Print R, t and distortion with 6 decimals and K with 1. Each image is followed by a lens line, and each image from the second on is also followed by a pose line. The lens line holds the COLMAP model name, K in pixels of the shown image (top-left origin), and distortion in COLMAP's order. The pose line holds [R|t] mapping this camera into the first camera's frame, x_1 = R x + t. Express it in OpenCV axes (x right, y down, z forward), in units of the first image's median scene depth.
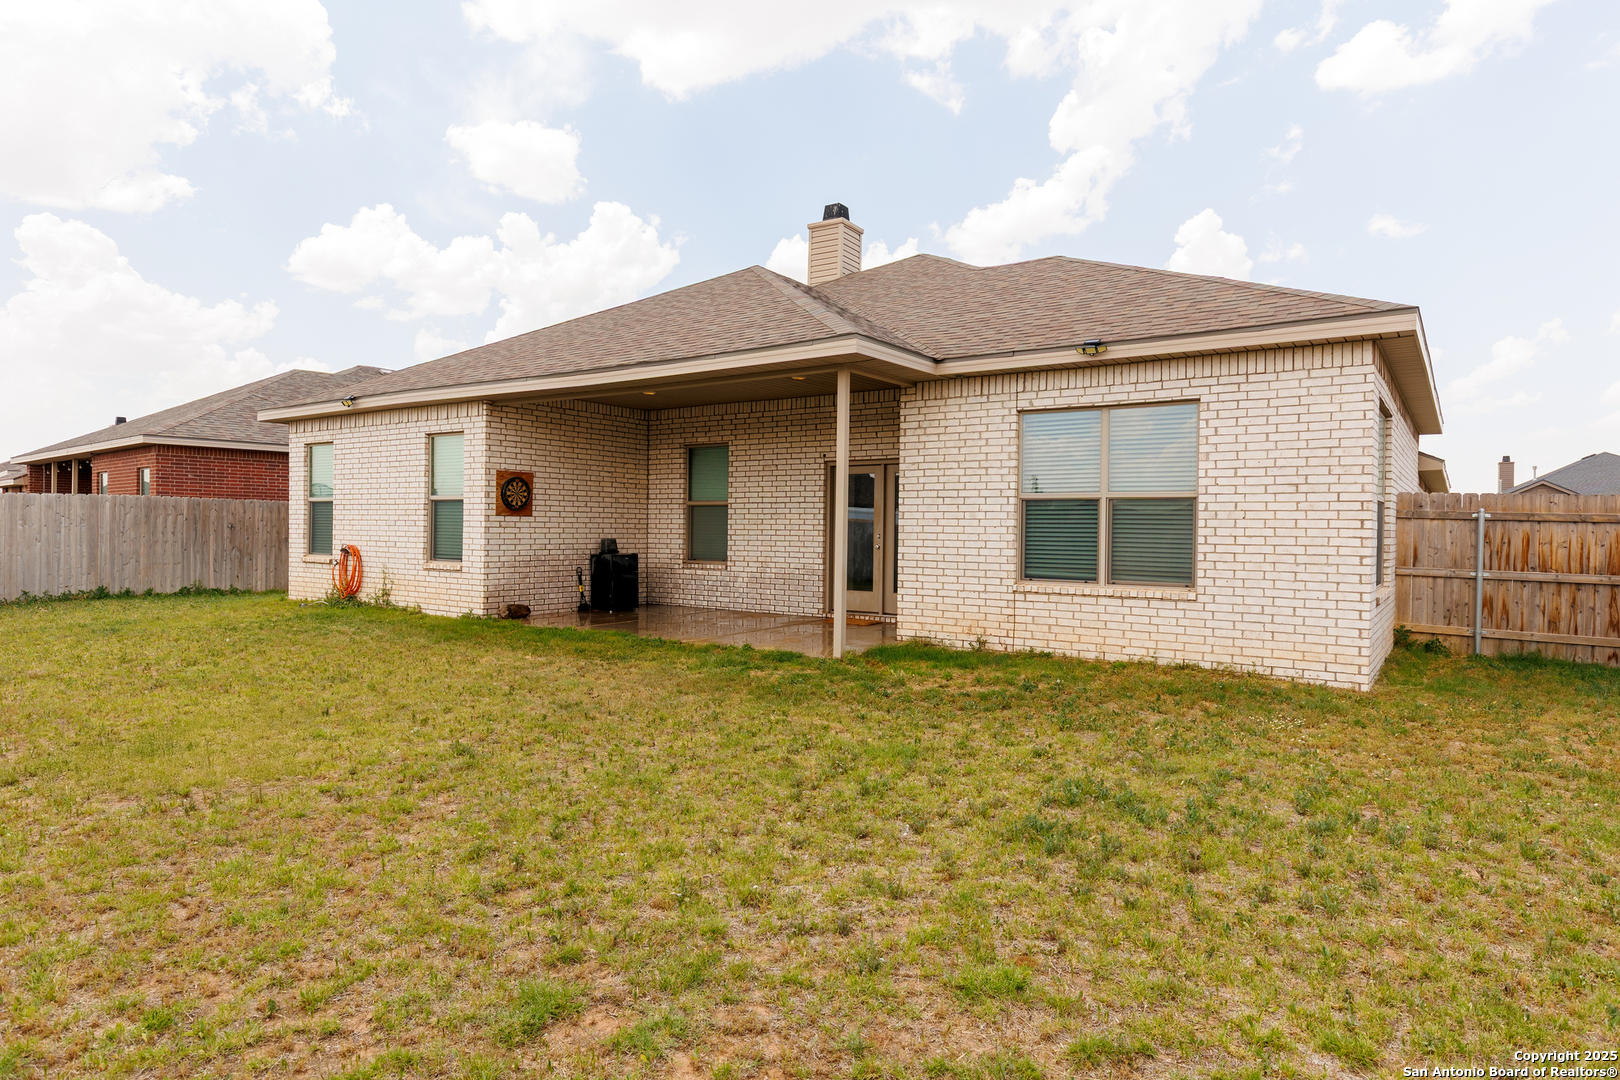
lens RADIAL K [[991.8, 0, 810.0], [0, 991.8, 540.0], [0, 0, 1]] dist [0.002376, -0.000825]
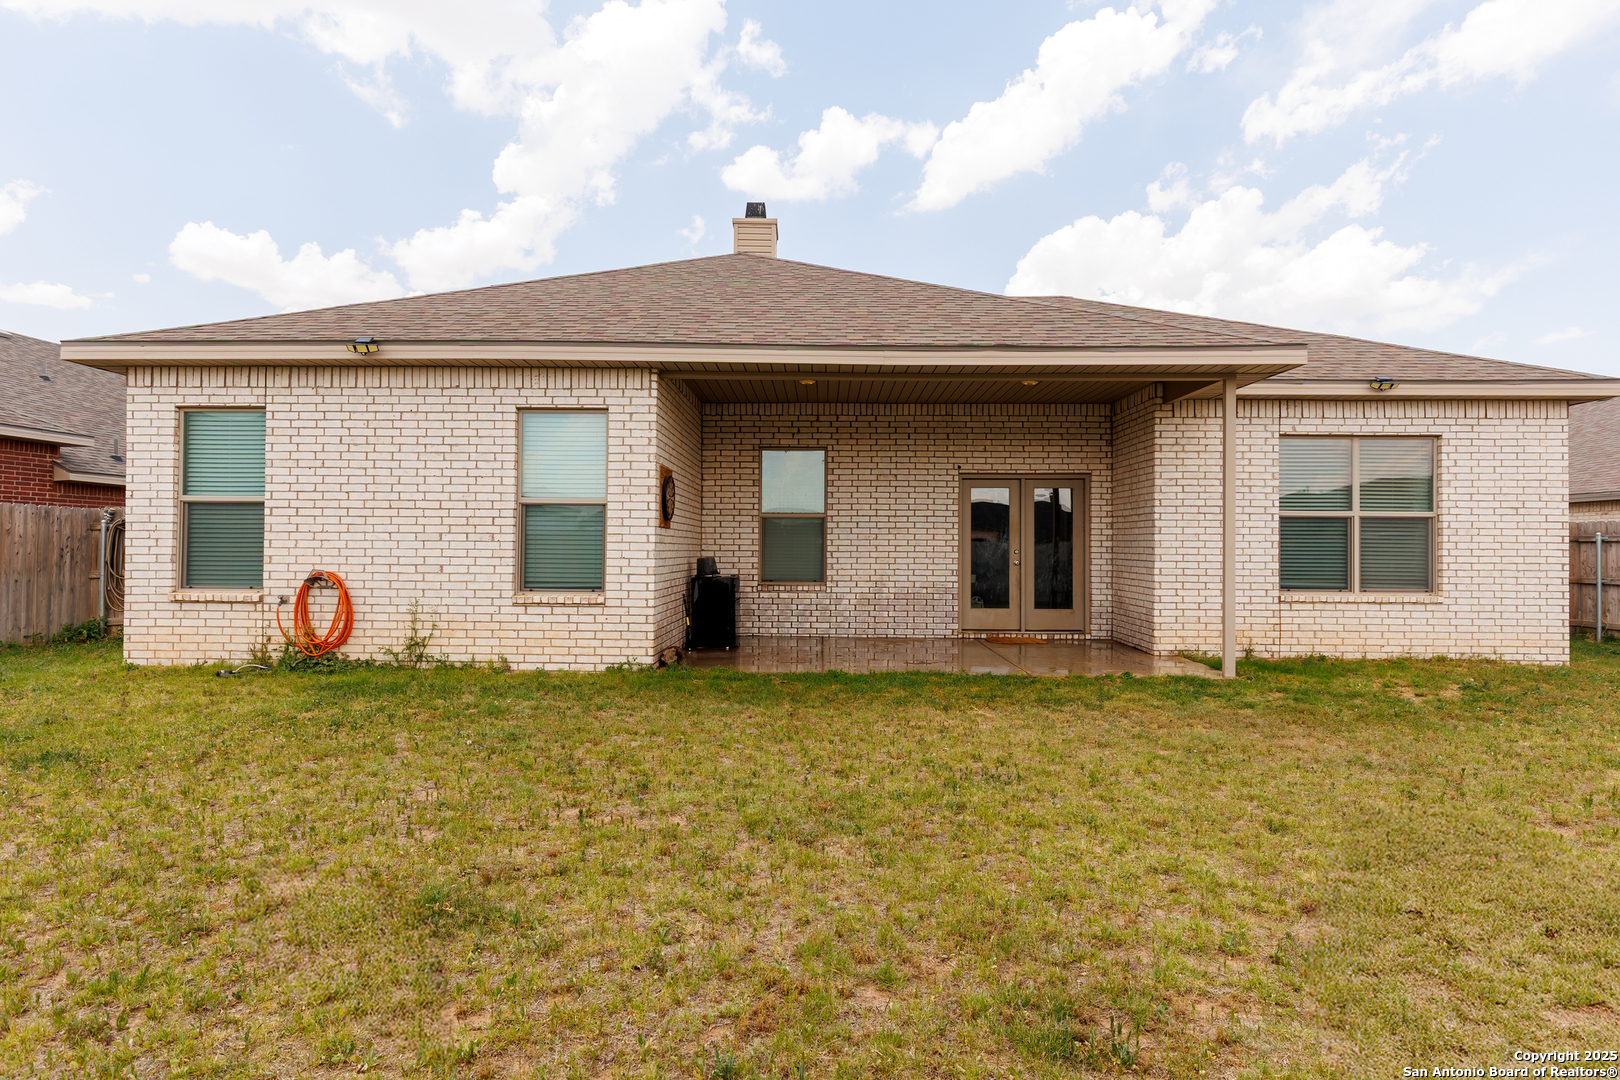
lens RADIAL K [[900.5, 0, 810.0], [0, 900.5, 540.0], [0, 0, 1]] dist [0.004321, 0.000426]
pose [[0.813069, 0.001225, 0.582166, -0.774045], [0.009018, 0.999851, -0.014699, -0.005407], [-0.582097, 0.017201, 0.812937, 0.496649]]
